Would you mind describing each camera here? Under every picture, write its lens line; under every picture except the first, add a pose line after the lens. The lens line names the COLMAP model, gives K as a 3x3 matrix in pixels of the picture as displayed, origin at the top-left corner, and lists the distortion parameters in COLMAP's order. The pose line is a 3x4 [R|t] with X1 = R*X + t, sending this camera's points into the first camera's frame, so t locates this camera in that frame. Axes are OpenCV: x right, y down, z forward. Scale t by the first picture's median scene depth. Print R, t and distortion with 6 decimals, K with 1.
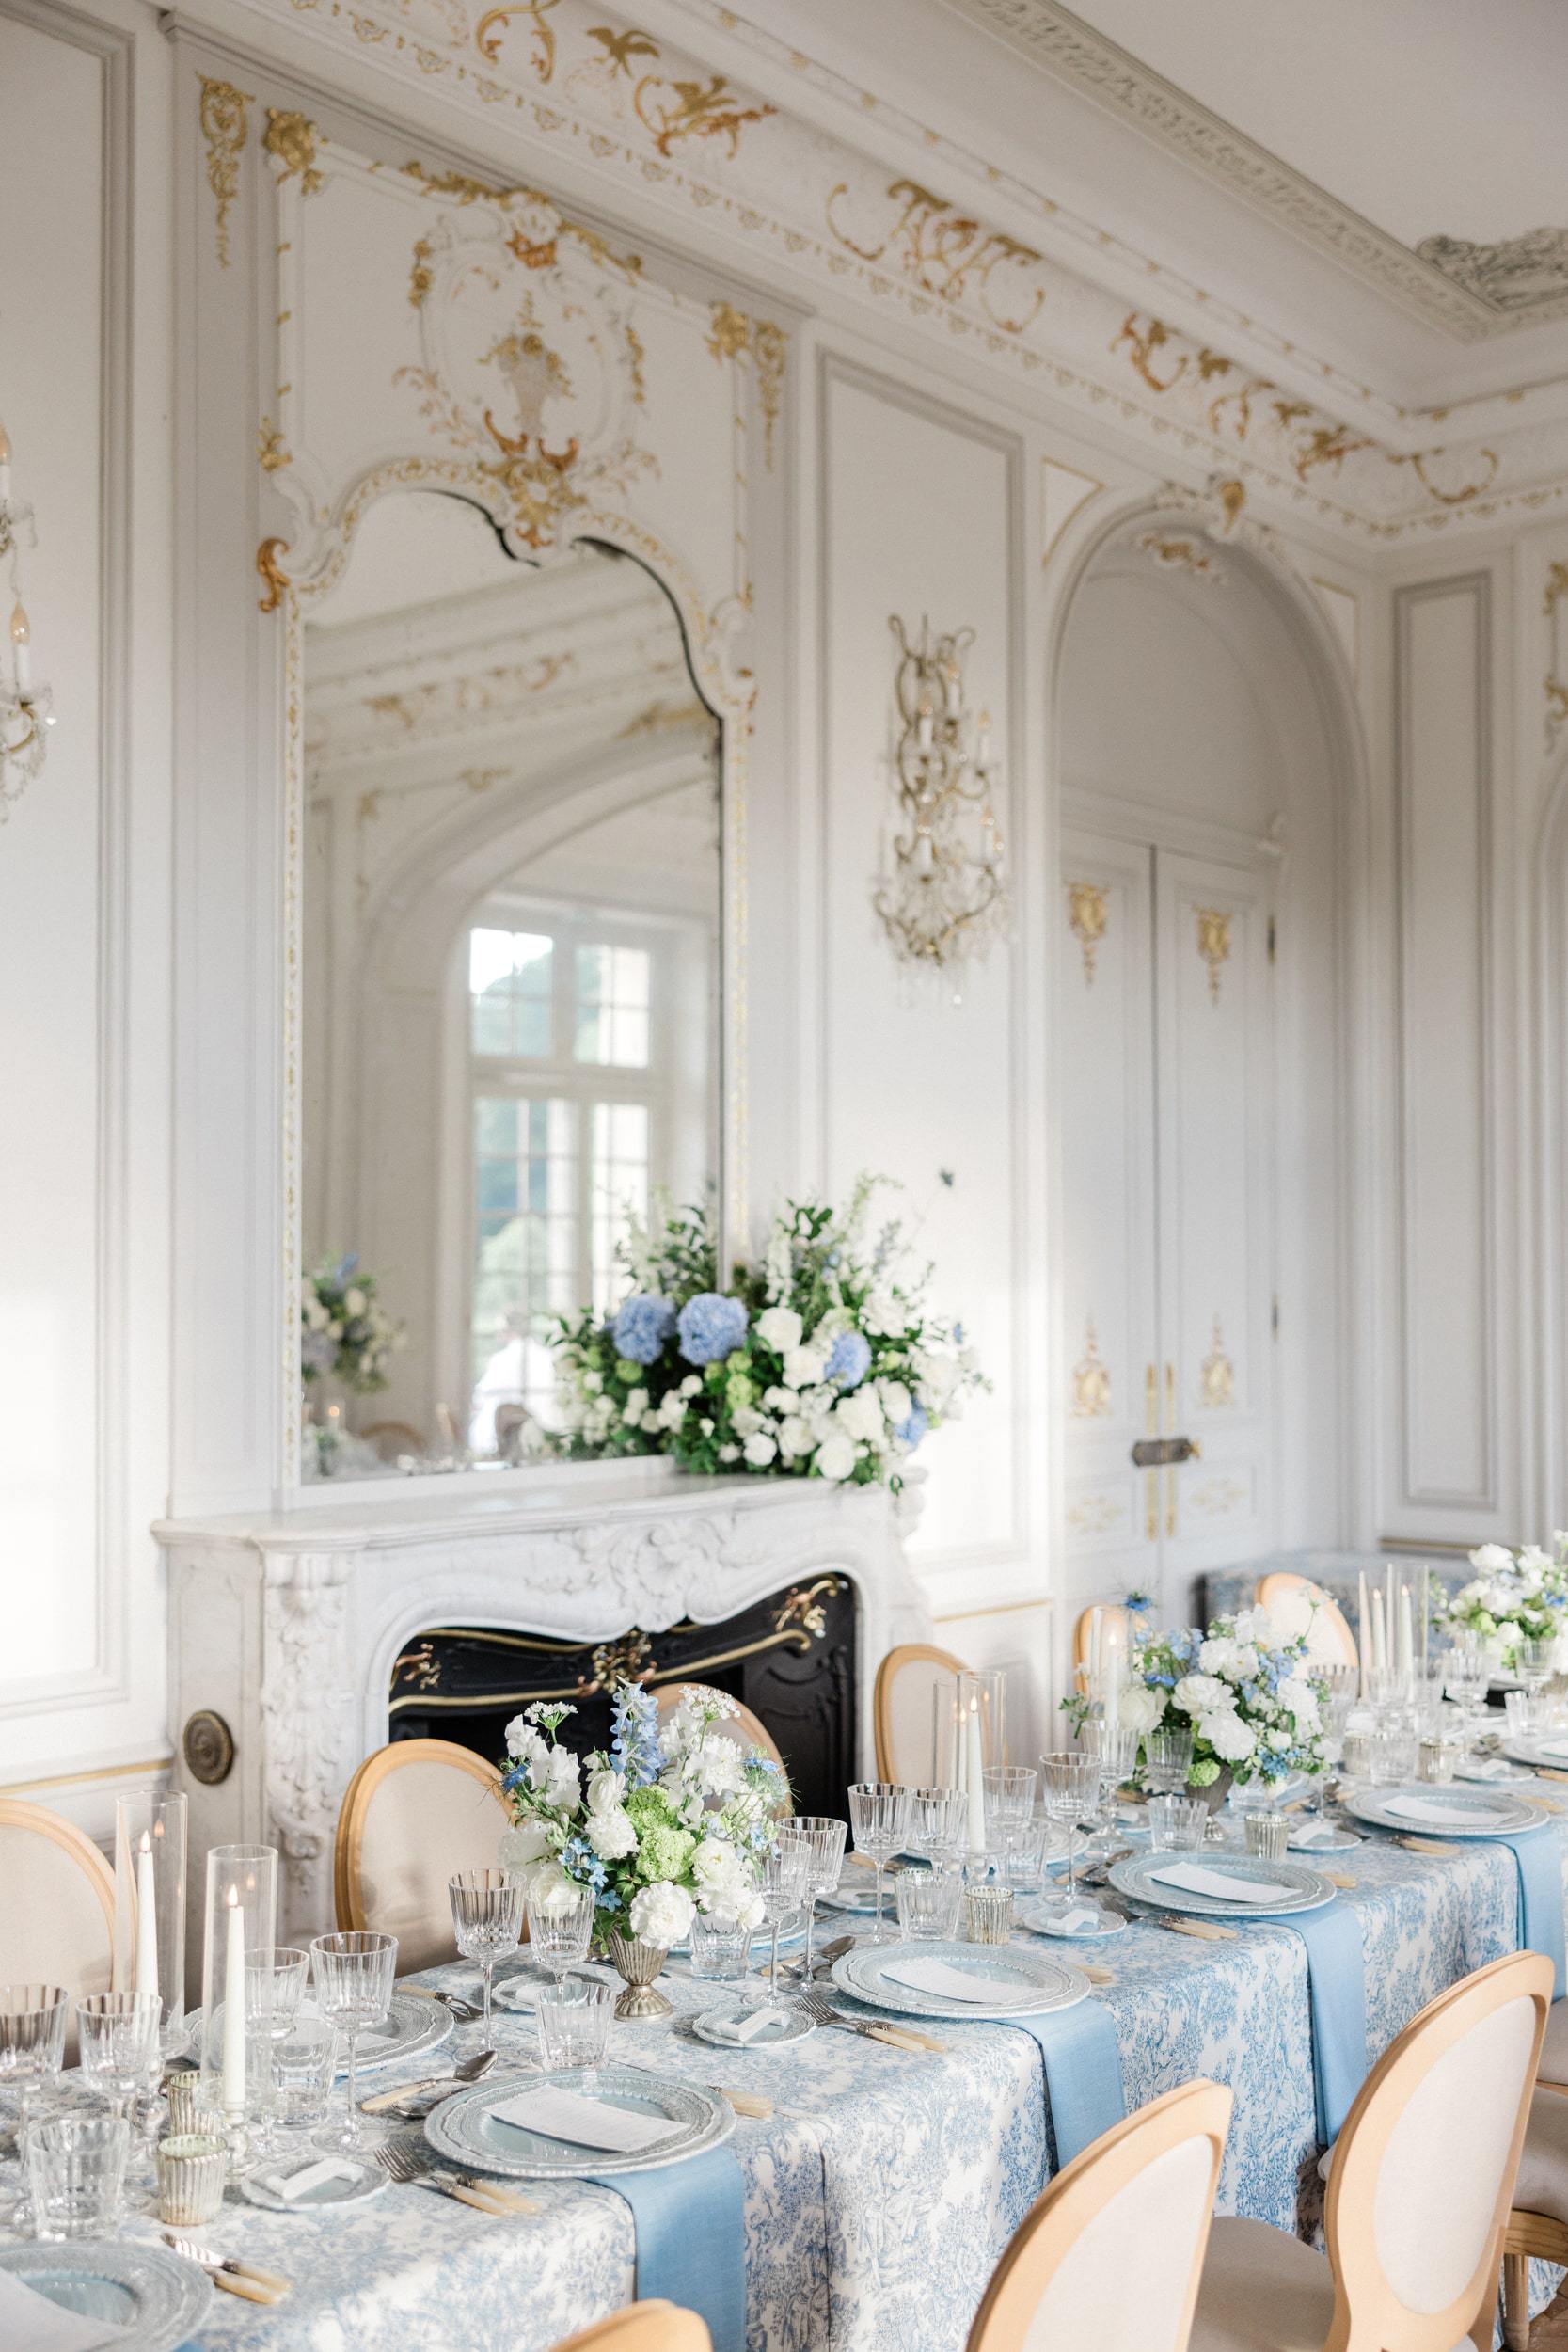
lens RADIAL K [[2373.0, 0, 784.0], [0, 2373.0, 1176.0], [0, 0, 1]] dist [-0.000398, 0.001616]
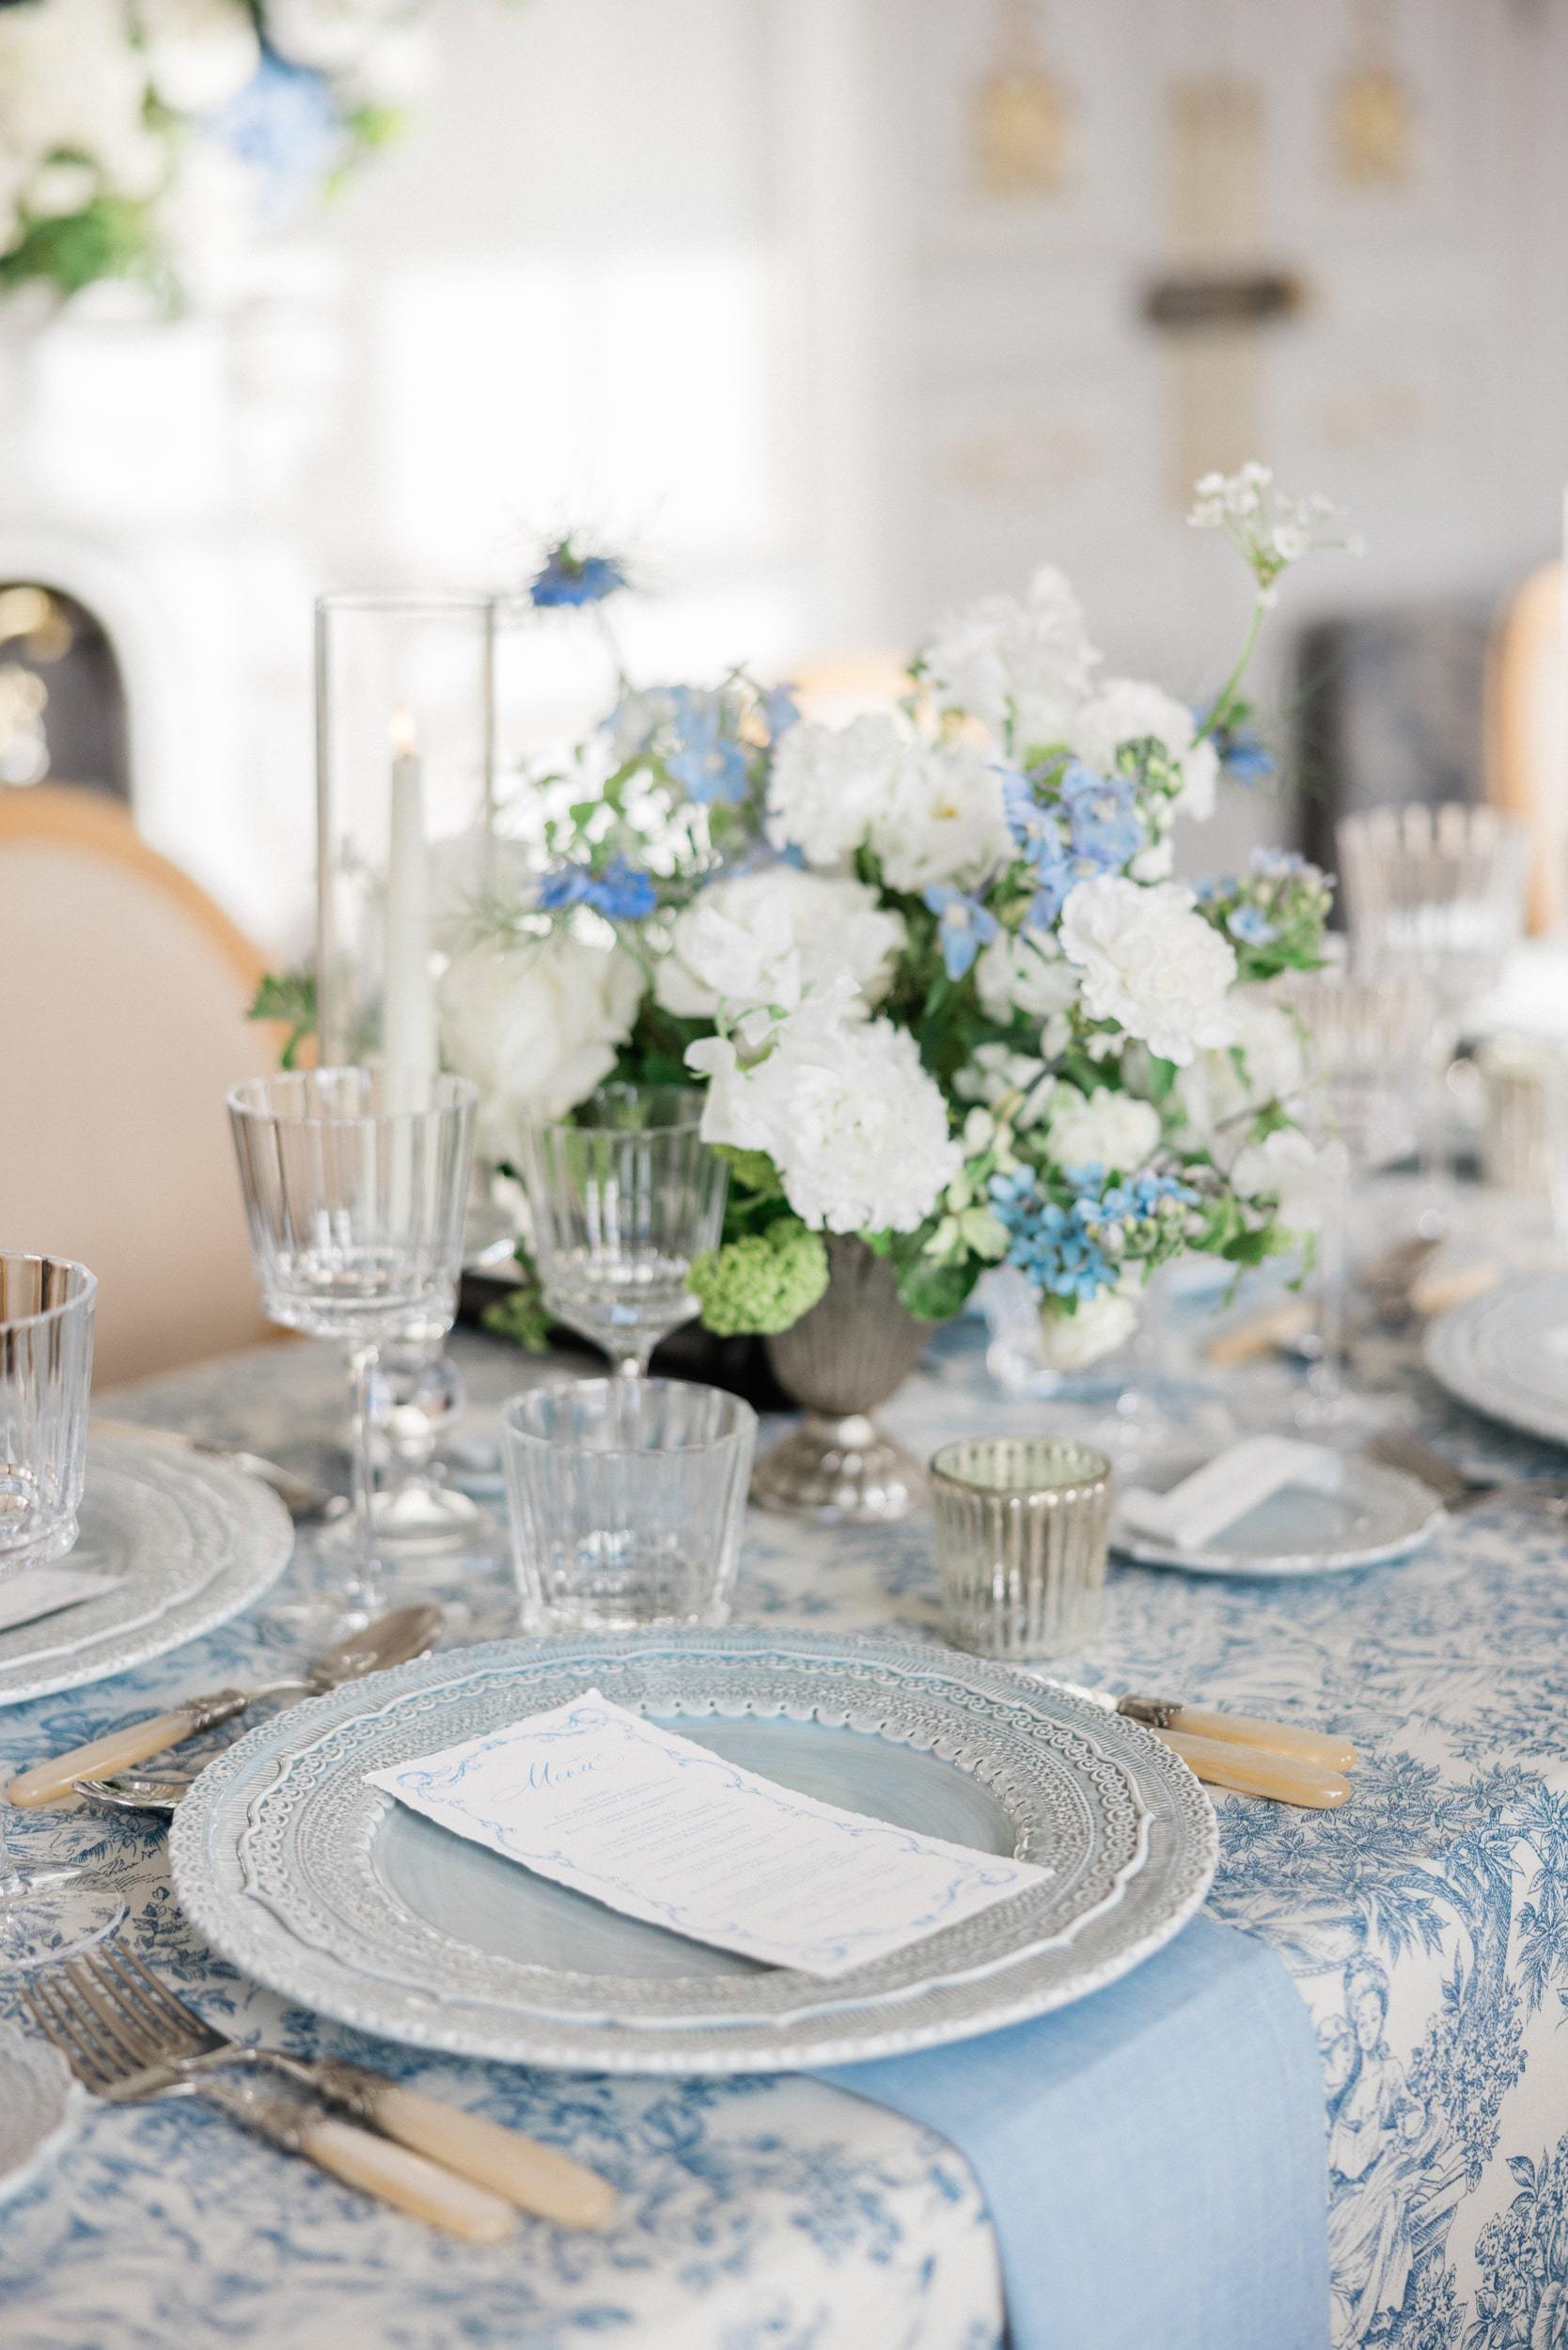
lens RADIAL K [[4323.6, 0, 784.0], [0, 4323.6, 1175.0], [0, 0, 1]] dist [0.001371, 0.050370]
pose [[0.999712, -0.023652, 0.004138, 0.176831], [0.021596, 0.961016, 0.275647, 0.123461], [-0.010496, -0.275478, 0.961250, 0.590507]]
